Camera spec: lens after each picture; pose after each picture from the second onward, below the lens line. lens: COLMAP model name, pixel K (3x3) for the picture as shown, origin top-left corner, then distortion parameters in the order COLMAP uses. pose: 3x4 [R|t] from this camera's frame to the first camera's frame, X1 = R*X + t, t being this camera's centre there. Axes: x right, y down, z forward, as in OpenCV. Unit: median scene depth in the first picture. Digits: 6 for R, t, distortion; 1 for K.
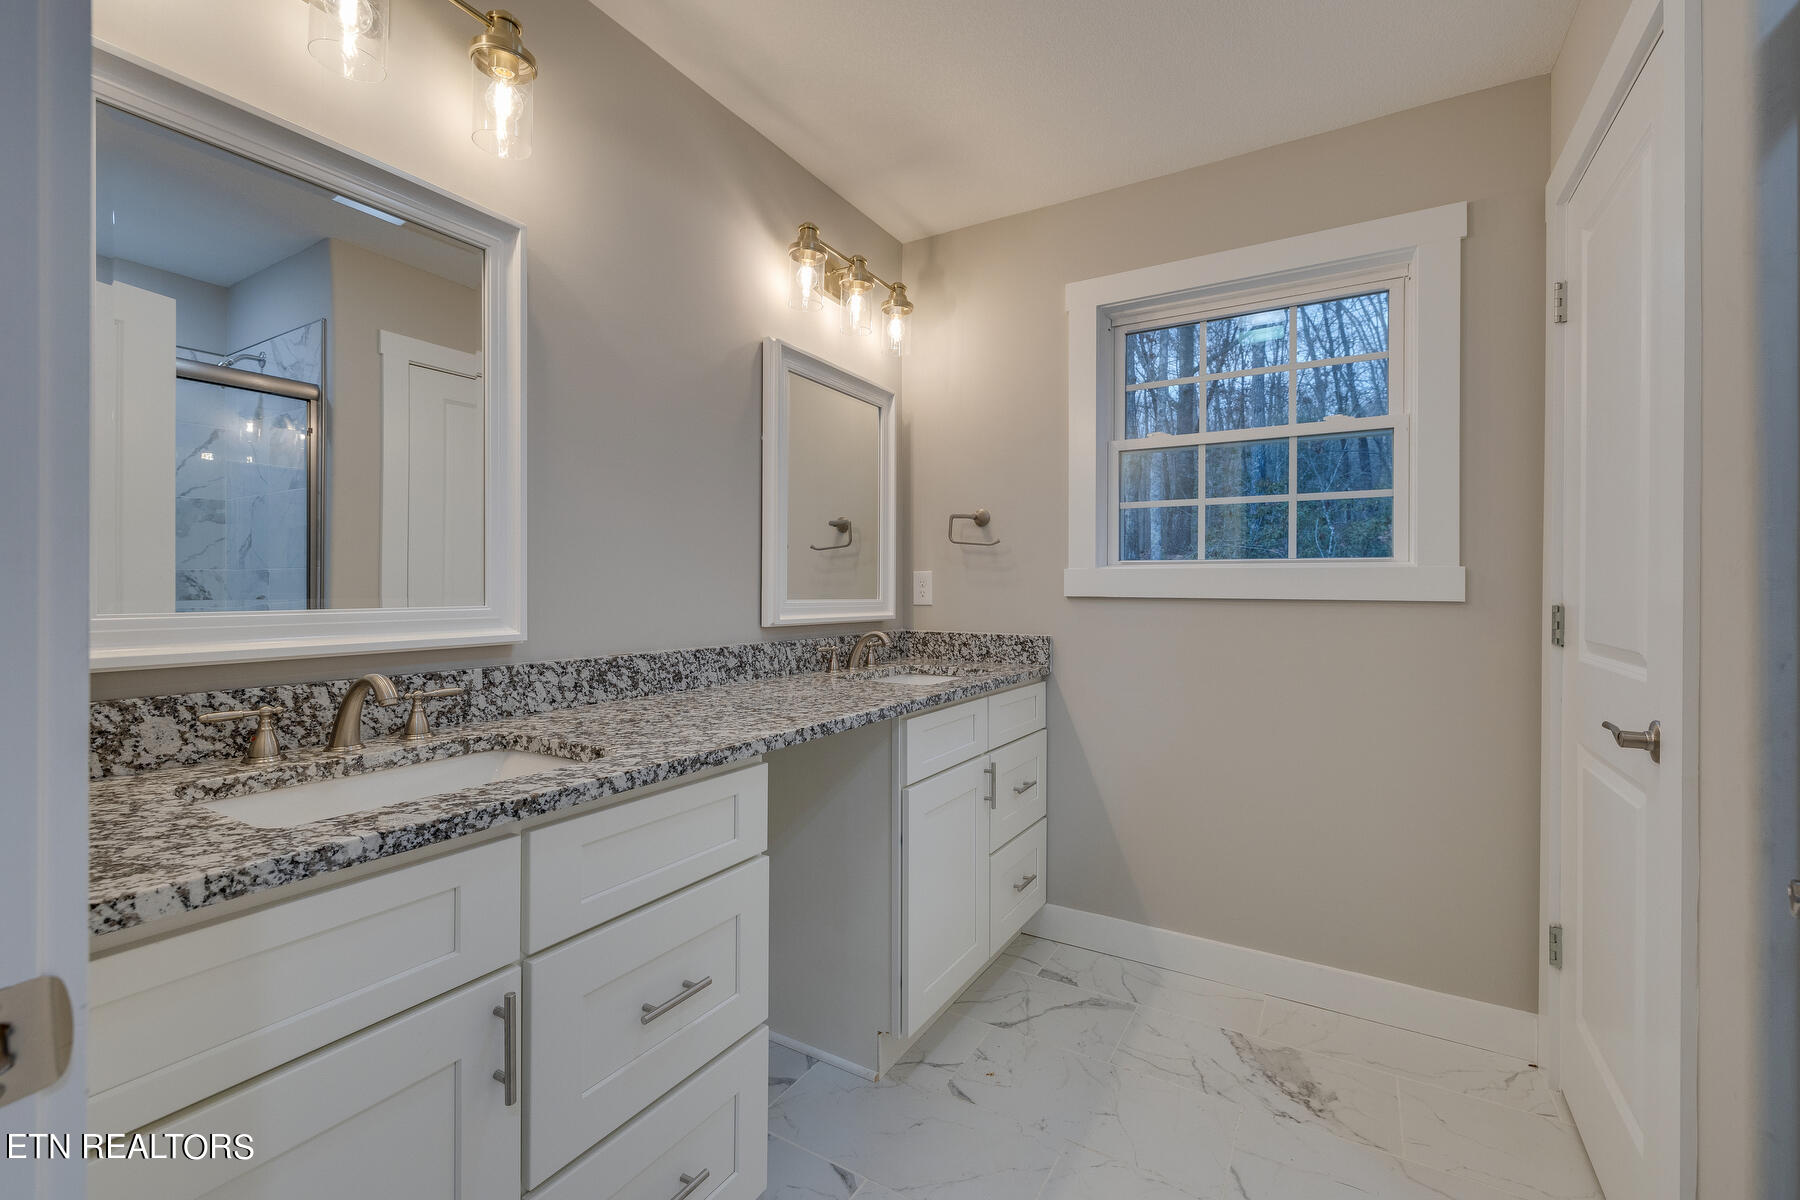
lens RADIAL K [[766.7, 0, 905.0], [0, 766.7, 597.7], [0, 0, 1]] dist [0.001172, -0.000076]
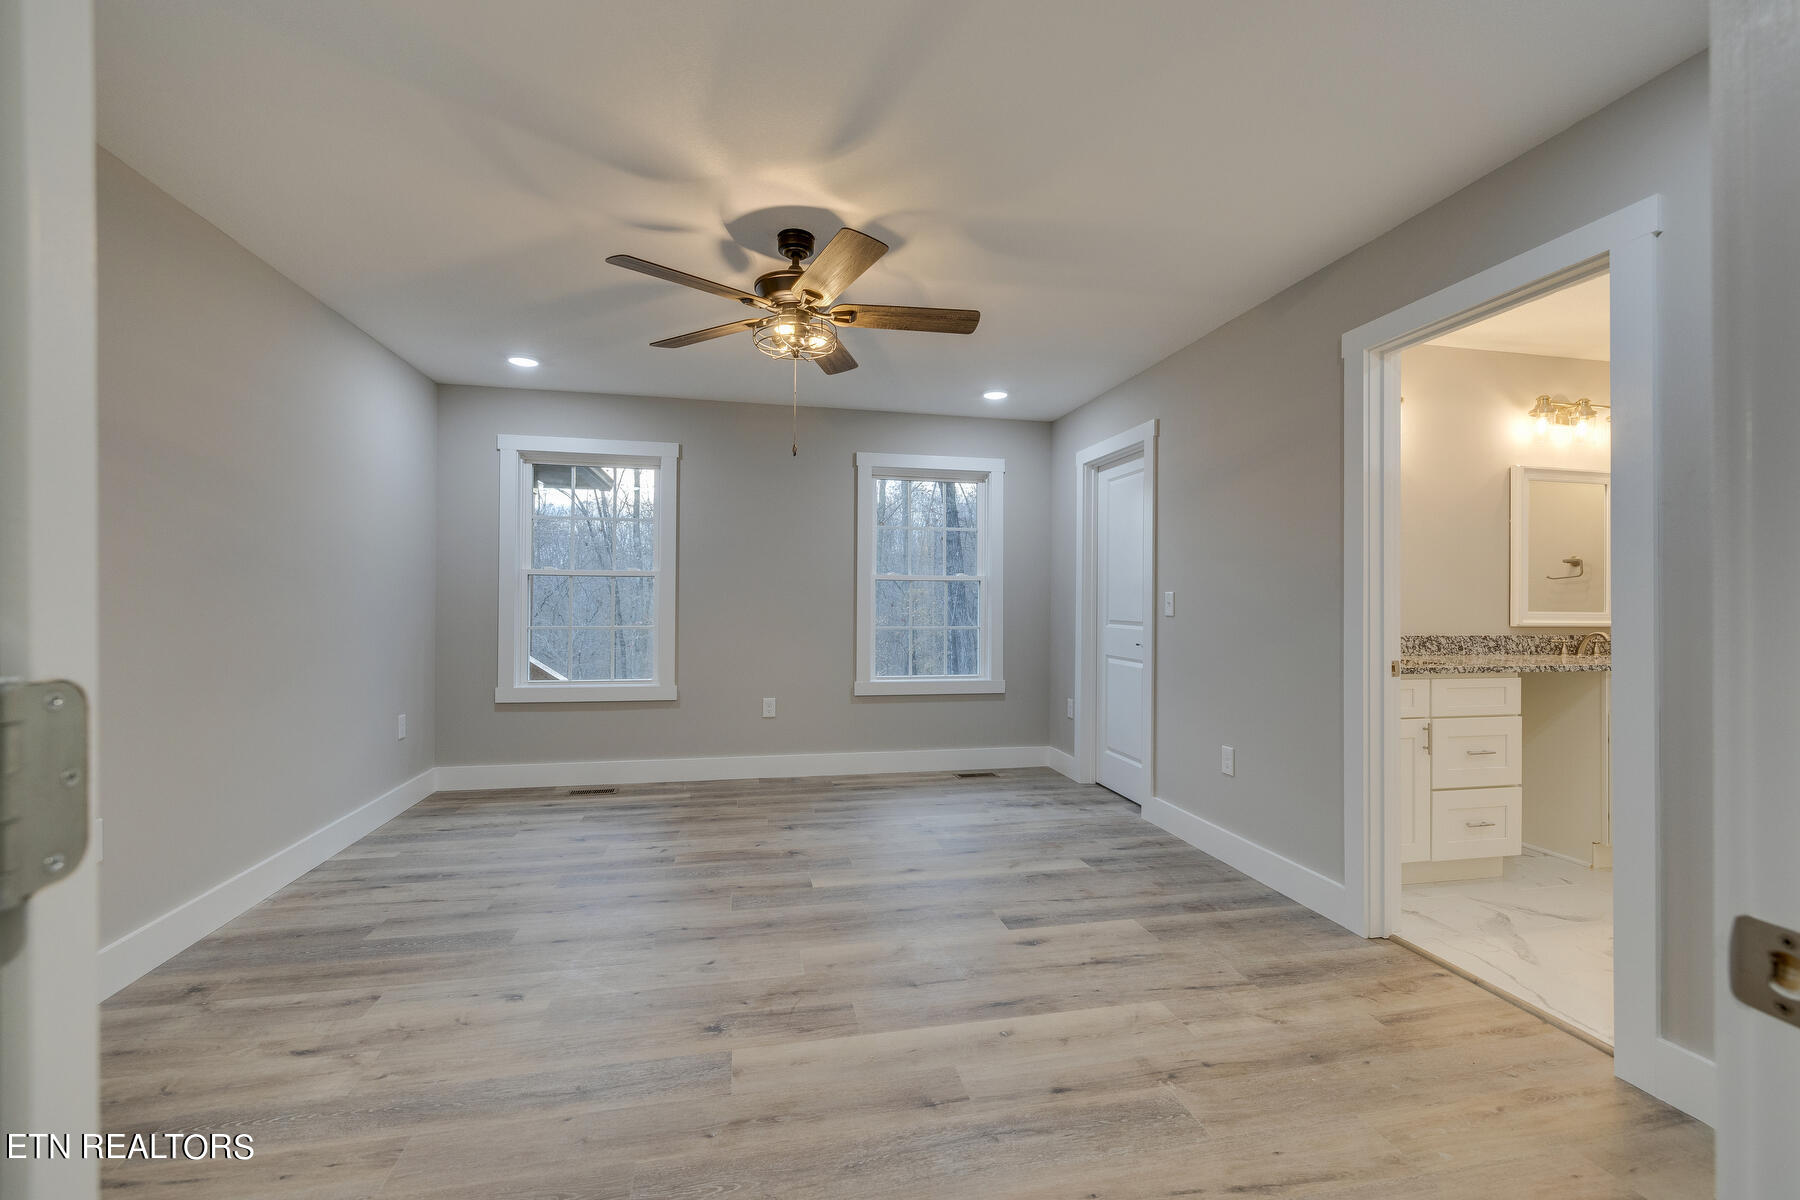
lens RADIAL K [[766.7, 0, 905.0], [0, 766.7, 597.7], [0, 0, 1]] dist [0.001172, -0.000076]
pose [[0.678896, -0.004951, -0.734218, 0.170374], [-0.011294, 0.999789, -0.017185, 0.018053], [0.734148, 0.019959, 0.678696, -1.263334]]
